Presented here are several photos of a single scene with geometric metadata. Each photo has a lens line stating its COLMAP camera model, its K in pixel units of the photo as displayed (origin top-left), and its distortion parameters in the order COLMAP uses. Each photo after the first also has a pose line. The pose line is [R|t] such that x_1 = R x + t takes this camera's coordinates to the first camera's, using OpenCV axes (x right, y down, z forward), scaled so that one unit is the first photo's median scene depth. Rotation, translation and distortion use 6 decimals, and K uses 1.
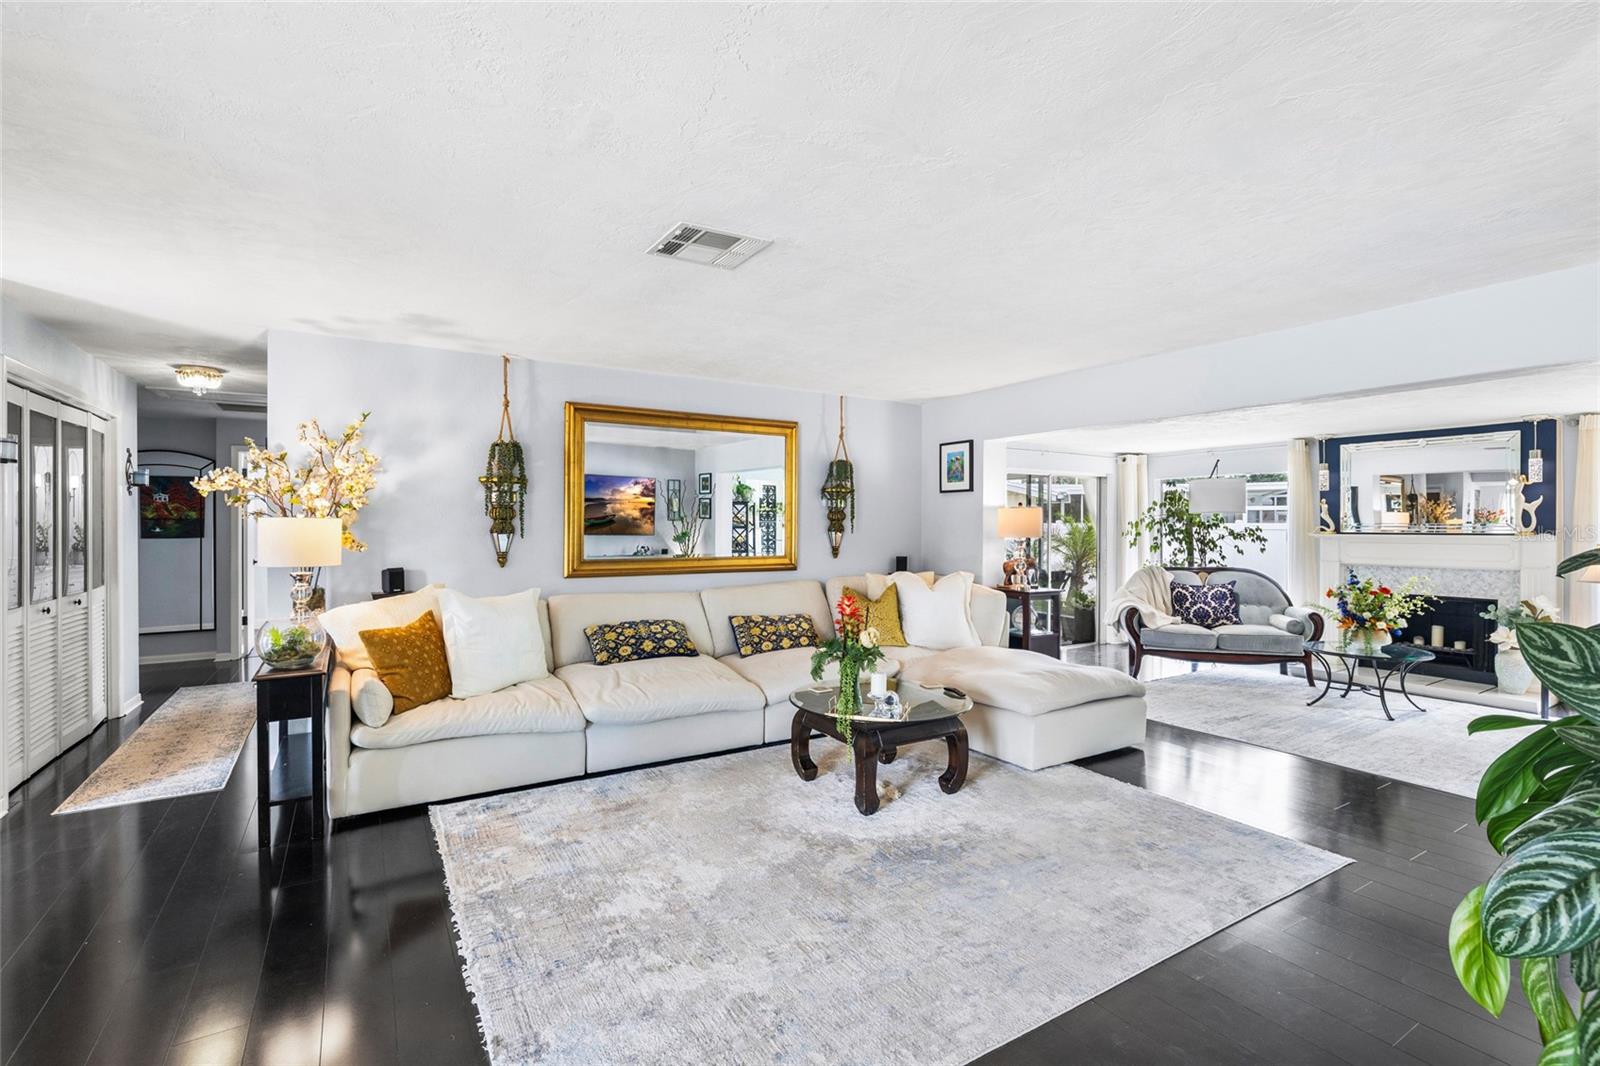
lens RADIAL K [[726.1, 0, 799.3], [0, 726.1, 526.2], [0, 0, 1]] dist [-0.002328, -0.000024]
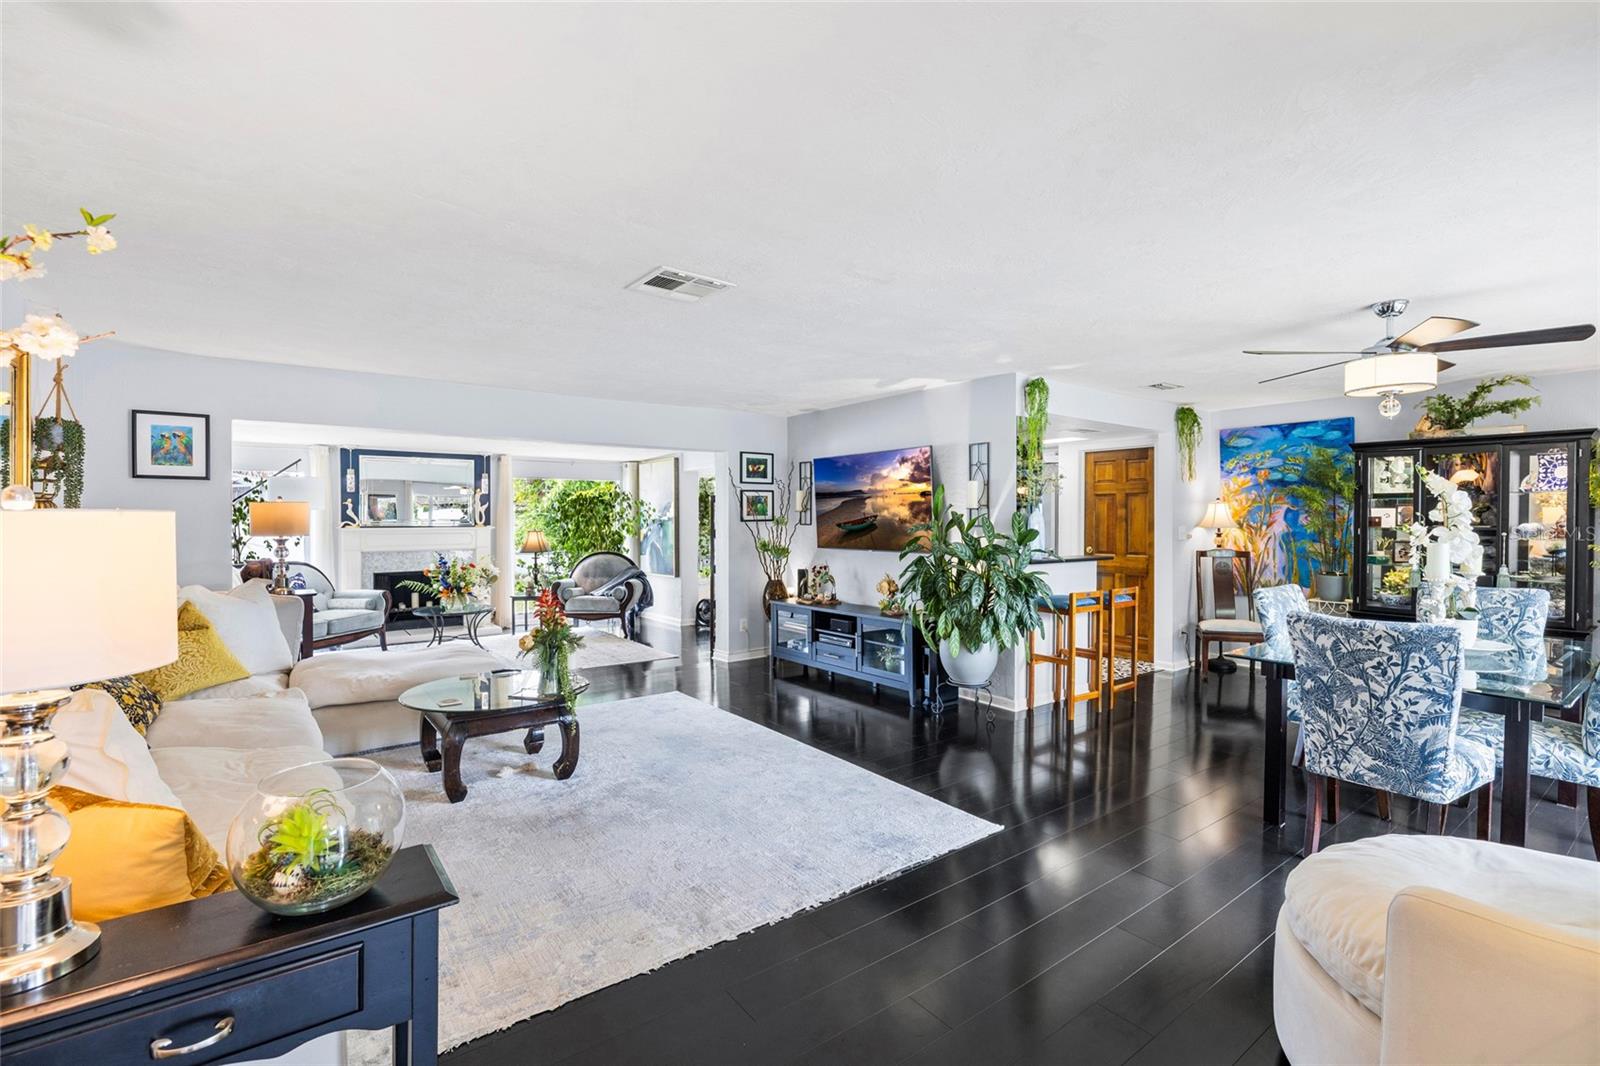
lens RADIAL K [[726.1, 0, 799.3], [0, 726.1, 526.2], [0, 0, 1]] dist [-0.002328, -0.000024]
pose [[-0.098721, -0.010422, 0.995061, -0.662794], [0.001571, 0.999942, 0.010629, -0.004646], [-0.995114, 0.002613, -0.098698, 0.465511]]
